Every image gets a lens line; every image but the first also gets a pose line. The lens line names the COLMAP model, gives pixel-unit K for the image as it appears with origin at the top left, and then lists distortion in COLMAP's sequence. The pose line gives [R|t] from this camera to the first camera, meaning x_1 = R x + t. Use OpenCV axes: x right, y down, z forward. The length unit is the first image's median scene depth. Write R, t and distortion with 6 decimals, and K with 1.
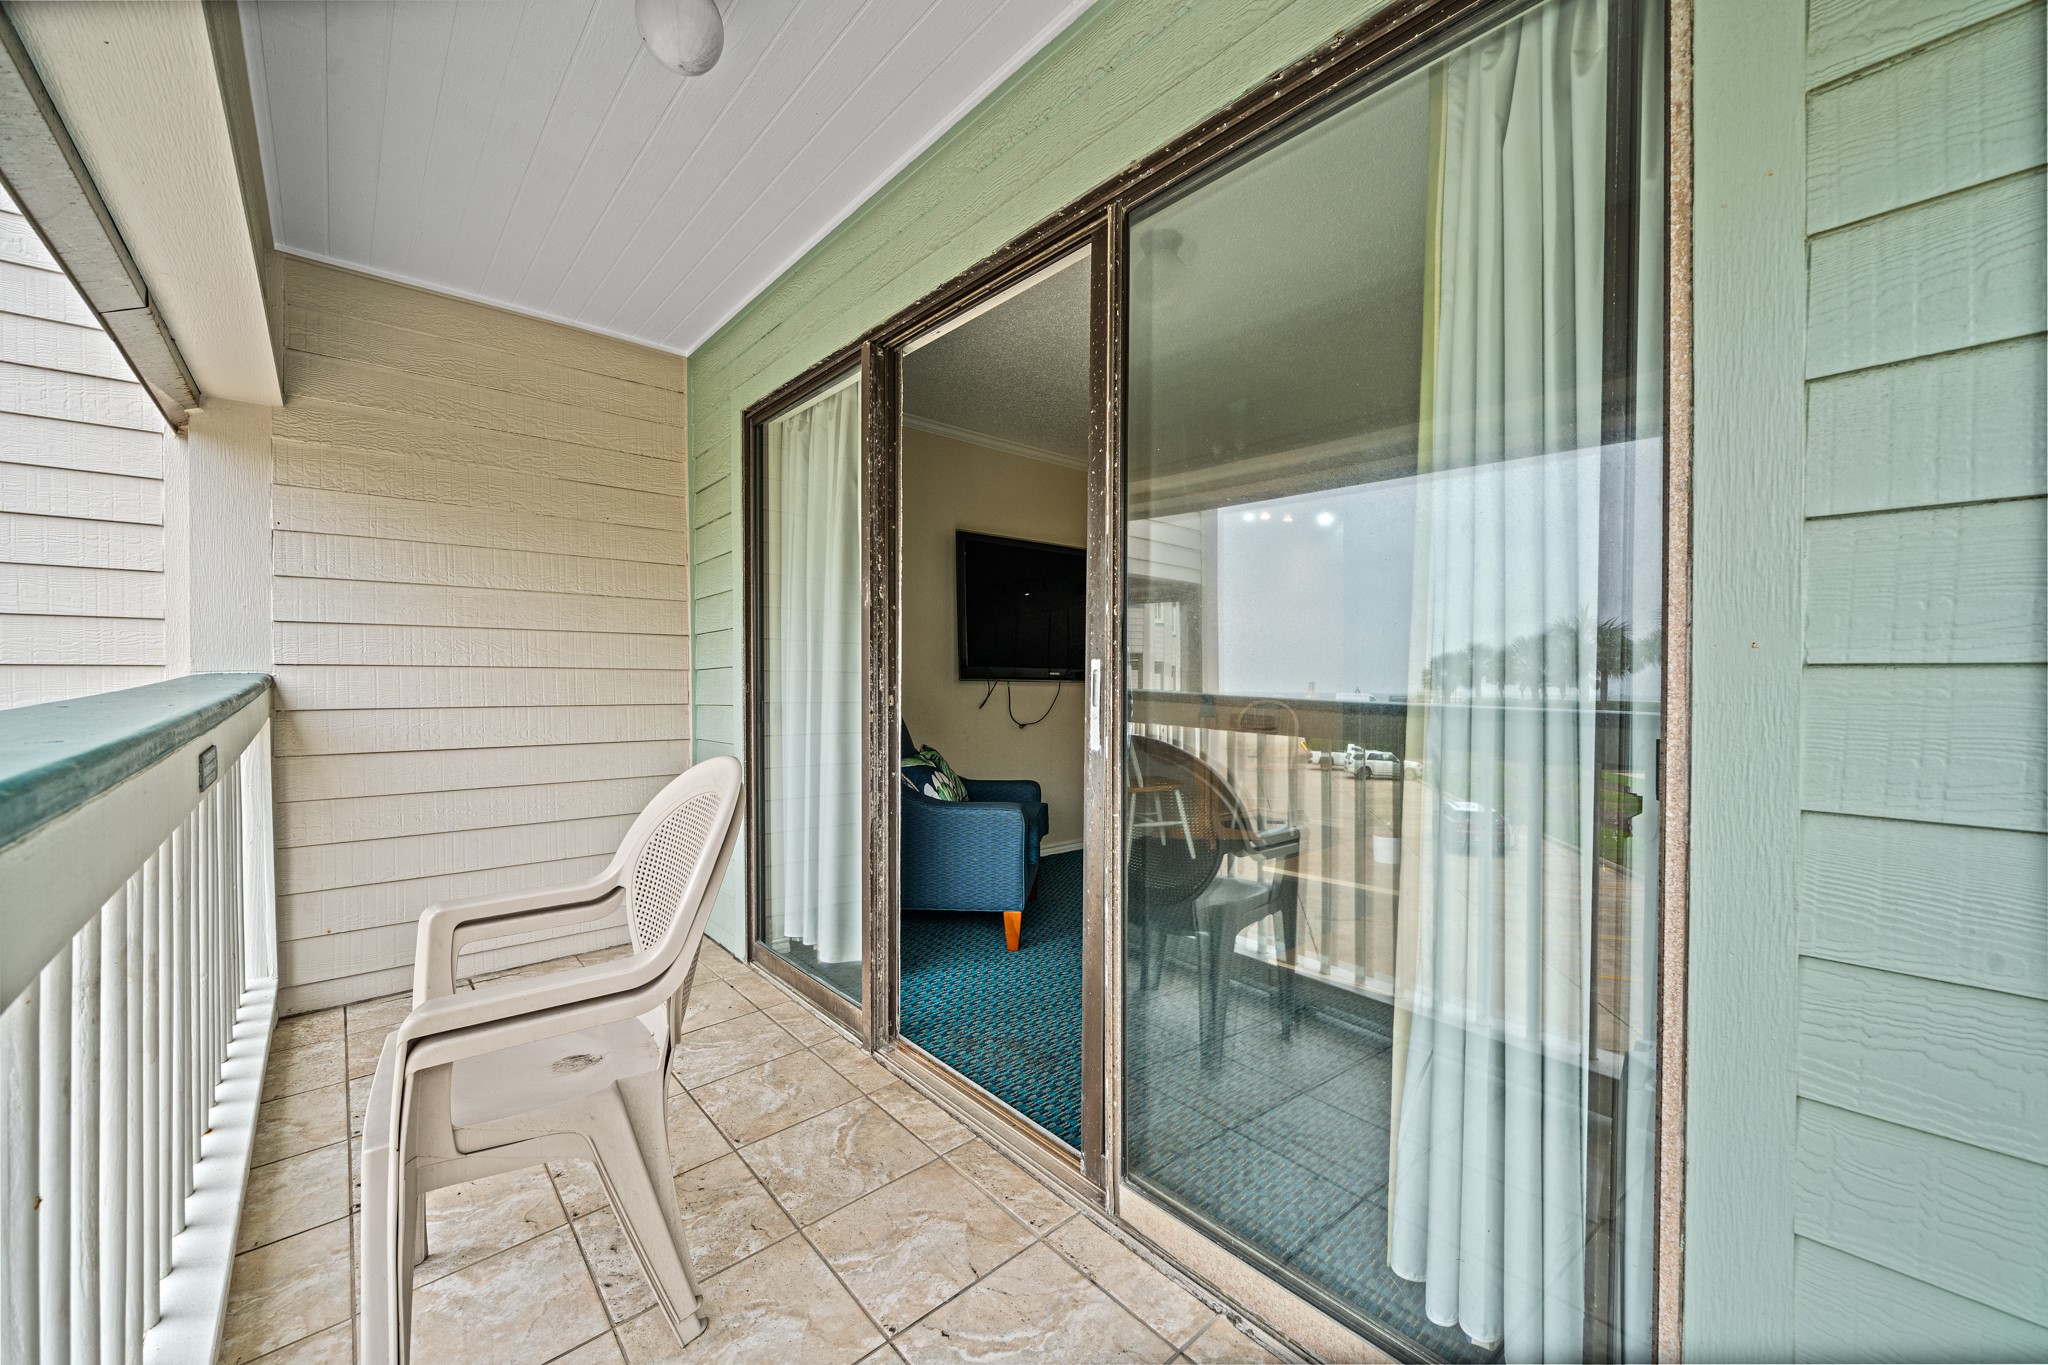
lens RADIAL K [[797.6, 0, 1033.0], [0, 797.6, 677.1], [0, 0, 1]] dist [-0.002821, -0.000090]
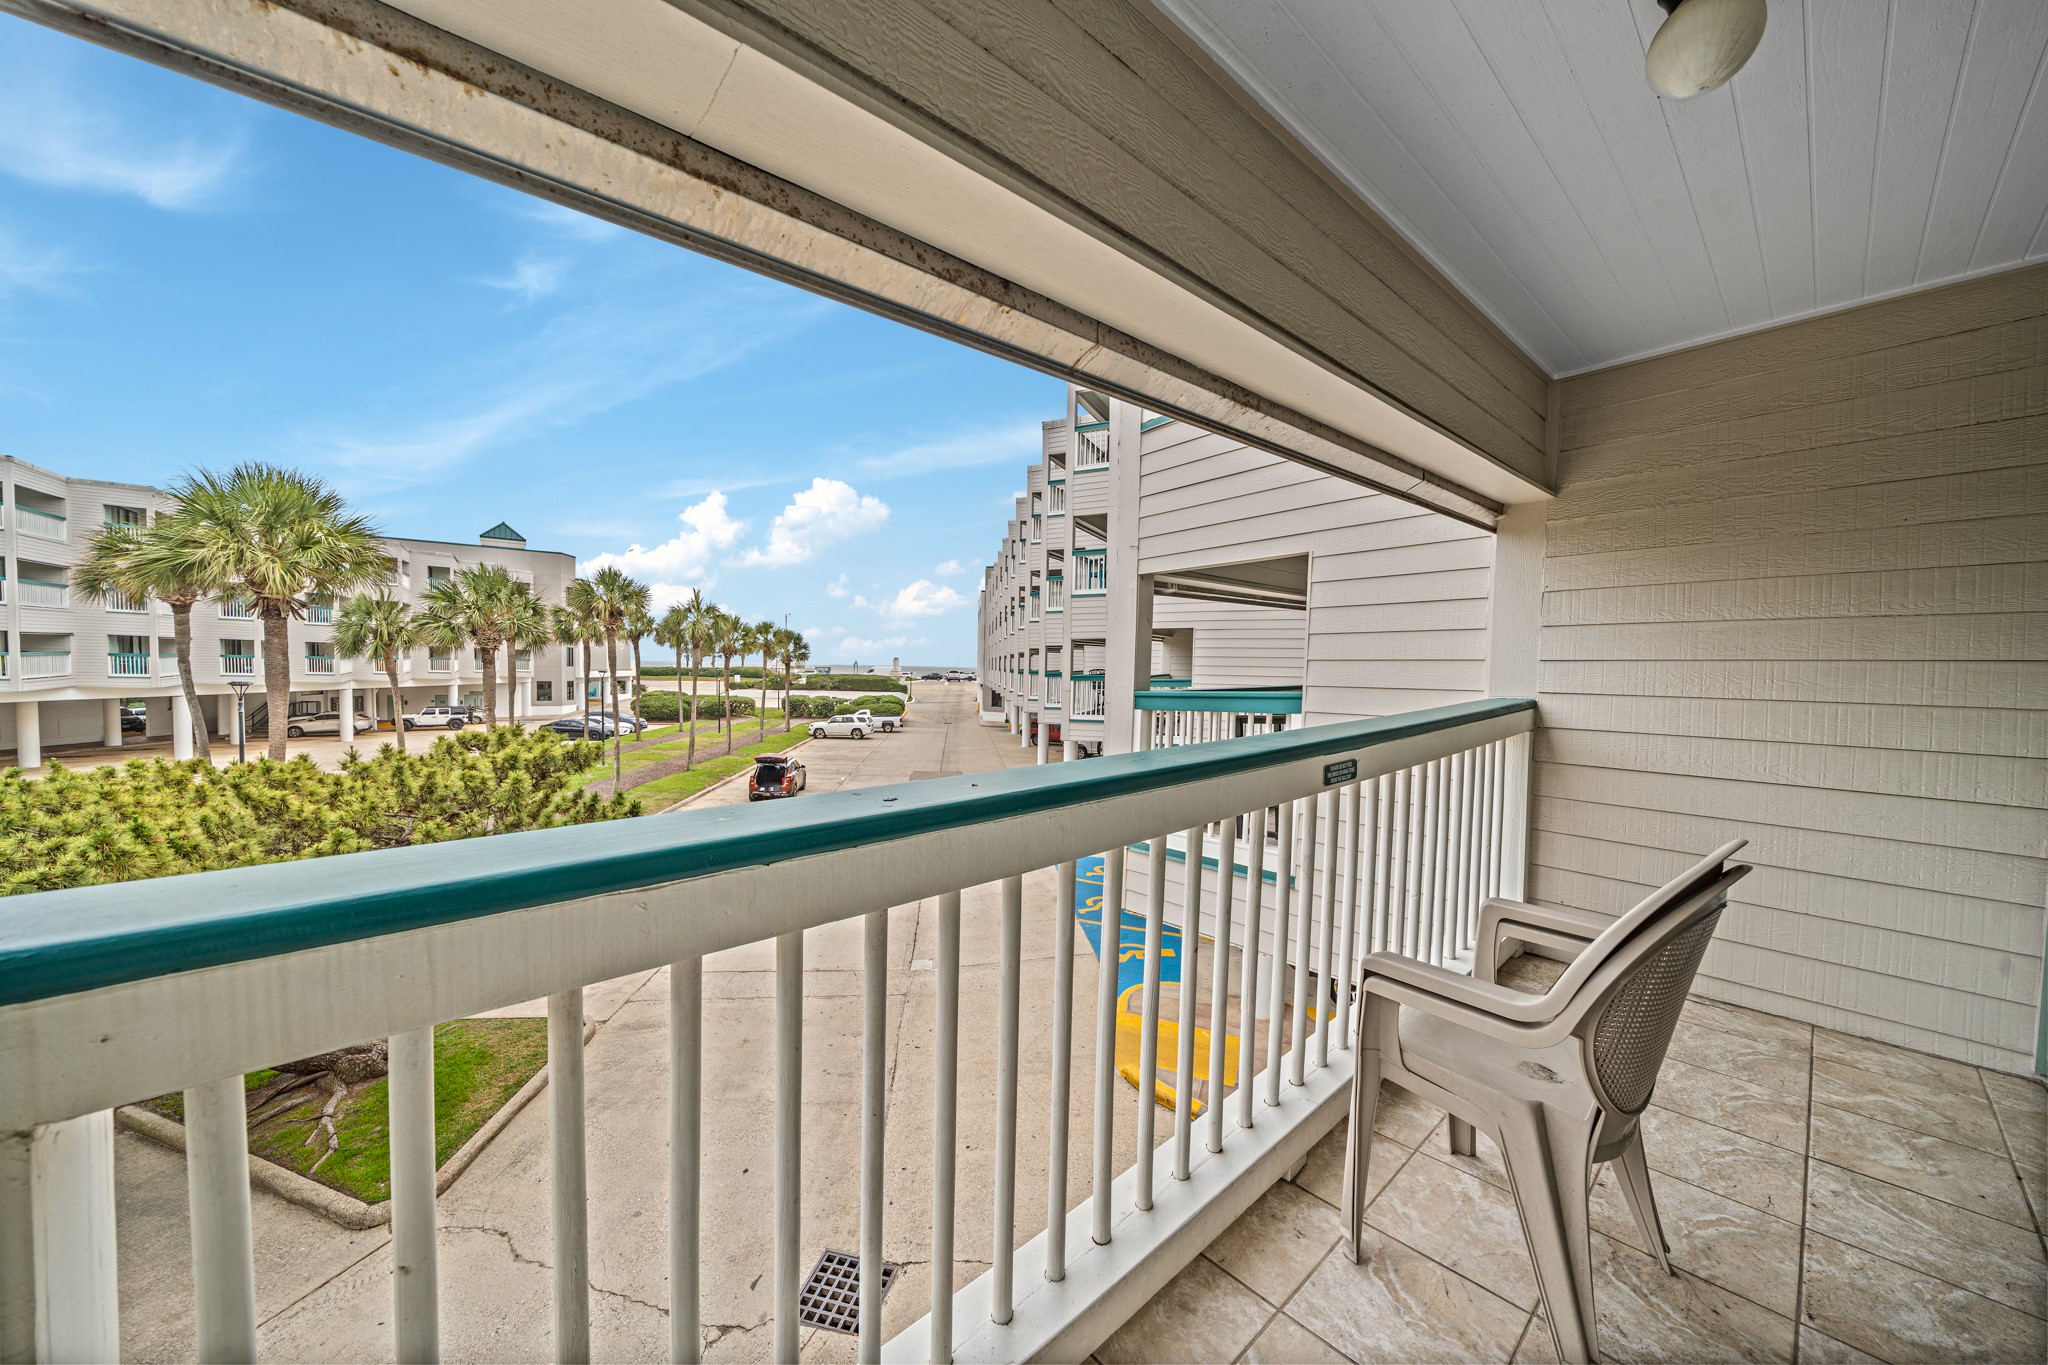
lens RADIAL K [[700.0, 0, 1033.7], [0, 700.0, 672.3], [0, 0, 1]] dist [-0.007810, -0.000088]
pose [[-0.007560, 0.010961, -0.999911, 0.232783], [-0.011048, 0.999878, 0.011044, -0.052450], [0.999910, 0.011131, -0.007438, 0.144587]]
